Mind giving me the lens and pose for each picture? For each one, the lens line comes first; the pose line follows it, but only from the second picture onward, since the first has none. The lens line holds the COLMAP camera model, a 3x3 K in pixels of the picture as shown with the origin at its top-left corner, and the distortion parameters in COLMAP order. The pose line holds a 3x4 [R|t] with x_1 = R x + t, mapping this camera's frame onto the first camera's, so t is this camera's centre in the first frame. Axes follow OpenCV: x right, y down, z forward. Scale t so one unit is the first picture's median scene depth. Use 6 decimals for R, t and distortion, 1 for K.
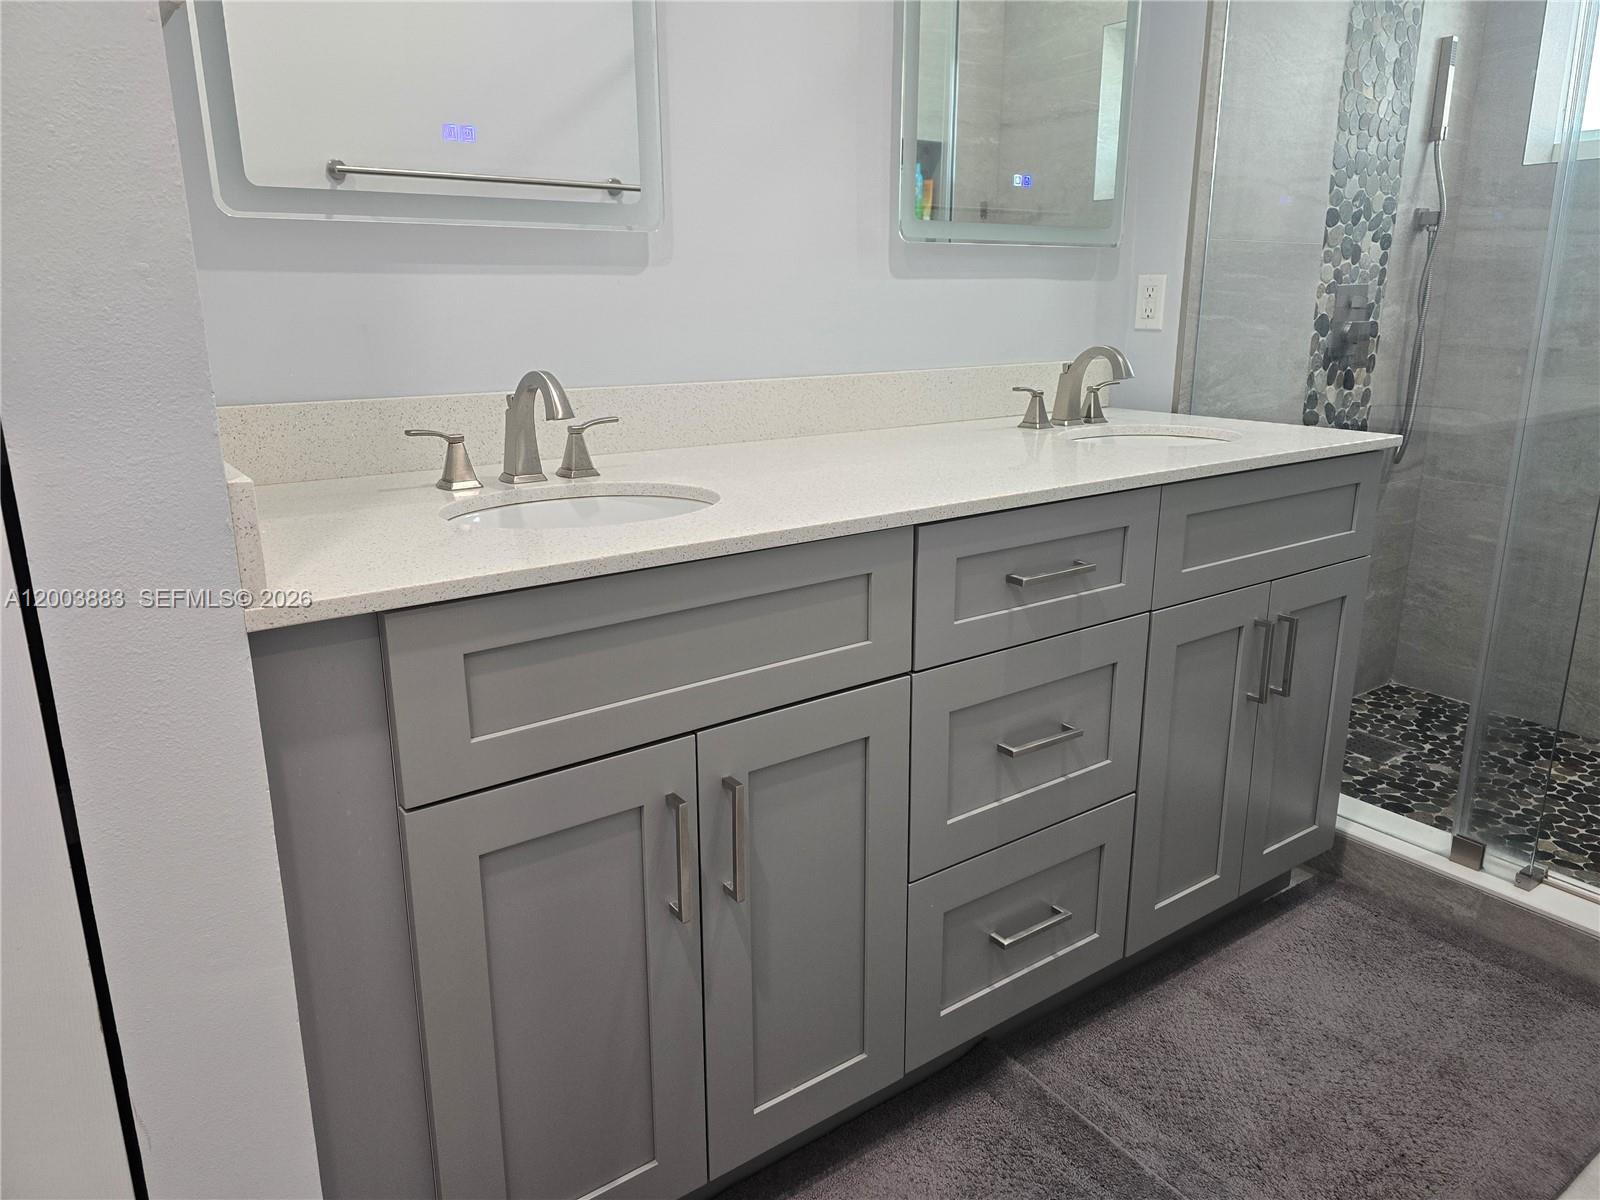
lens RADIAL K [[1065.5, 0, 802.2], [0, 1065.5, 580.2], [0, 0, 1]] dist [0.052646, -0.045709]
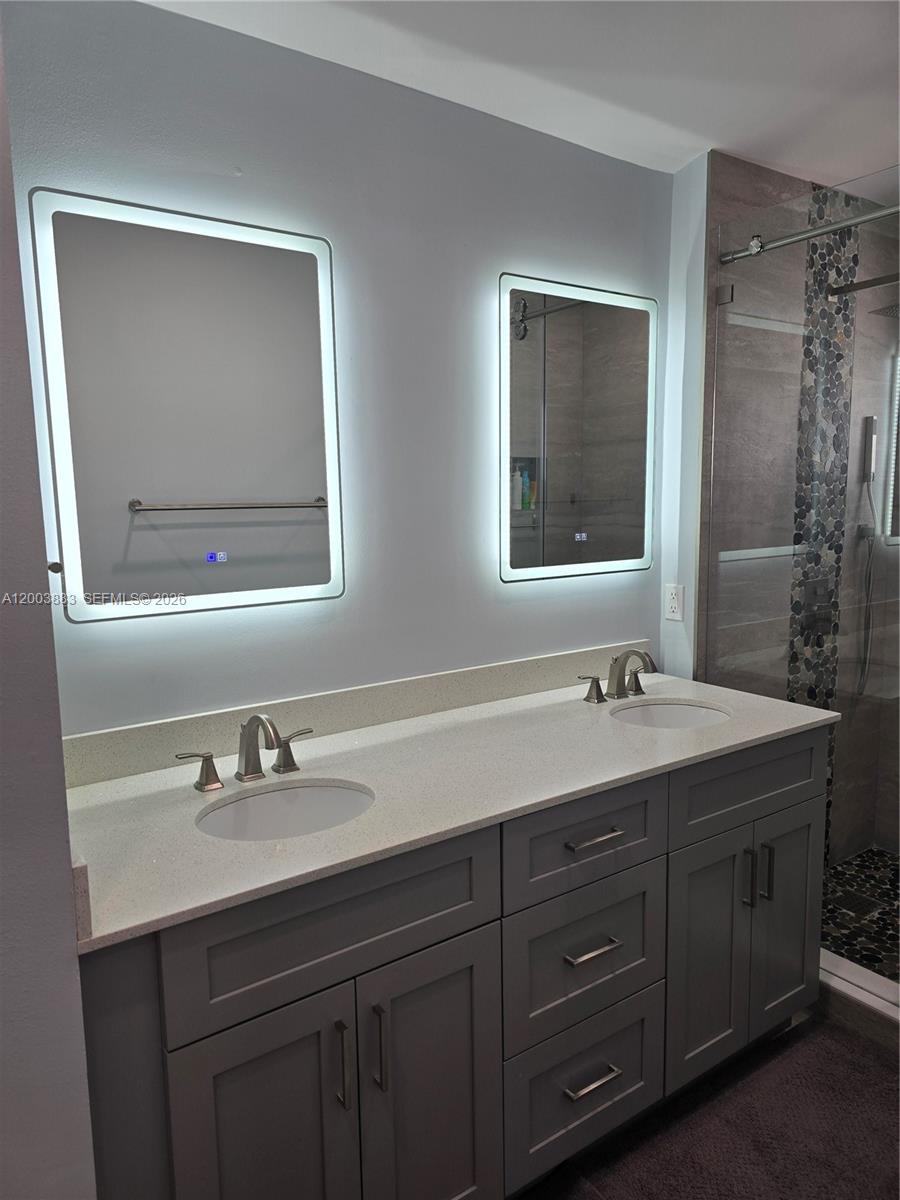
lens RADIAL K [[798.9, 0, 445.6], [0, 798.9, 604.6], [0, 0, 1]] dist [0.054306, -0.042869]
pose [[0.999735, -0.010690, -0.020382, 0.029063], [0.008185, 0.992828, -0.119268, -0.121786], [0.021511, 0.119070, 0.992653, -0.104852]]
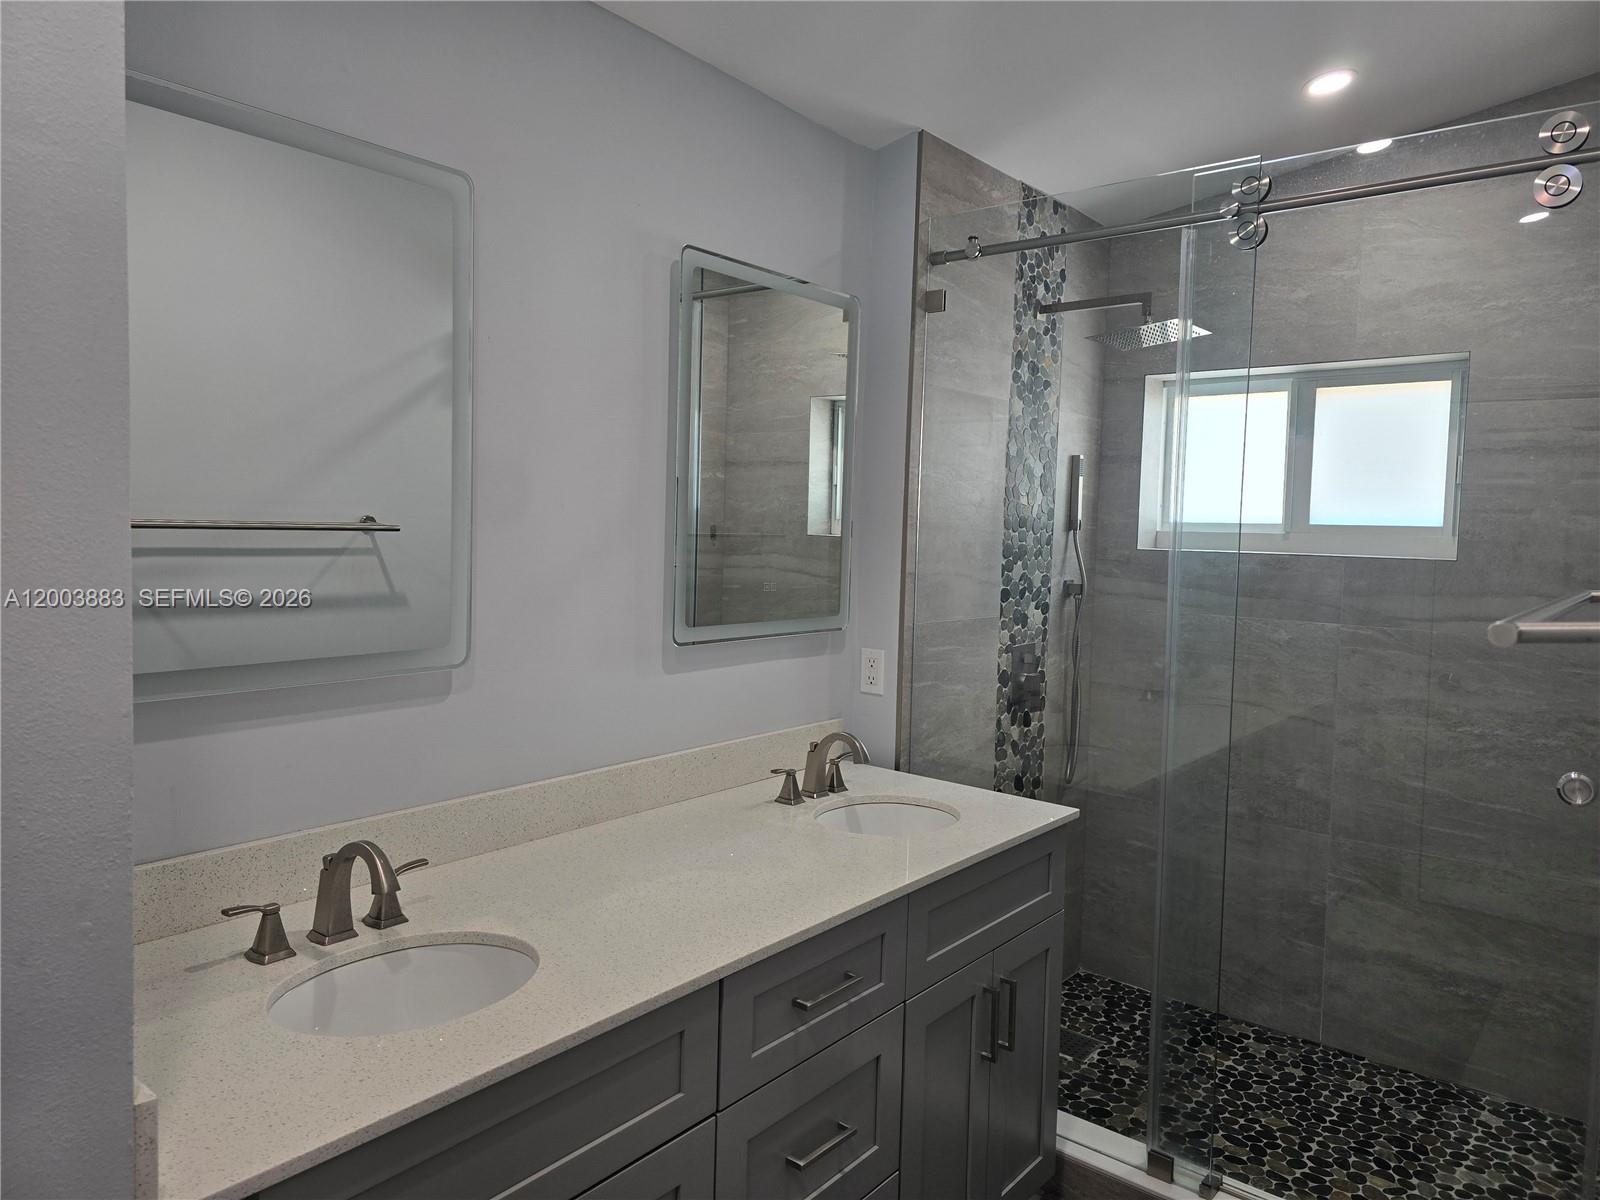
lens RADIAL K [[1064.0, 0, 783.5], [0, 1064.0, 587.1], [0, 0, 1]] dist [0.083648, -0.083563]
pose [[0.966604, 0.014615, 0.255856, -0.069033], [0.034154, 0.982120, -0.185134, -0.132381], [-0.253987, 0.187690, 0.948822, -0.099743]]
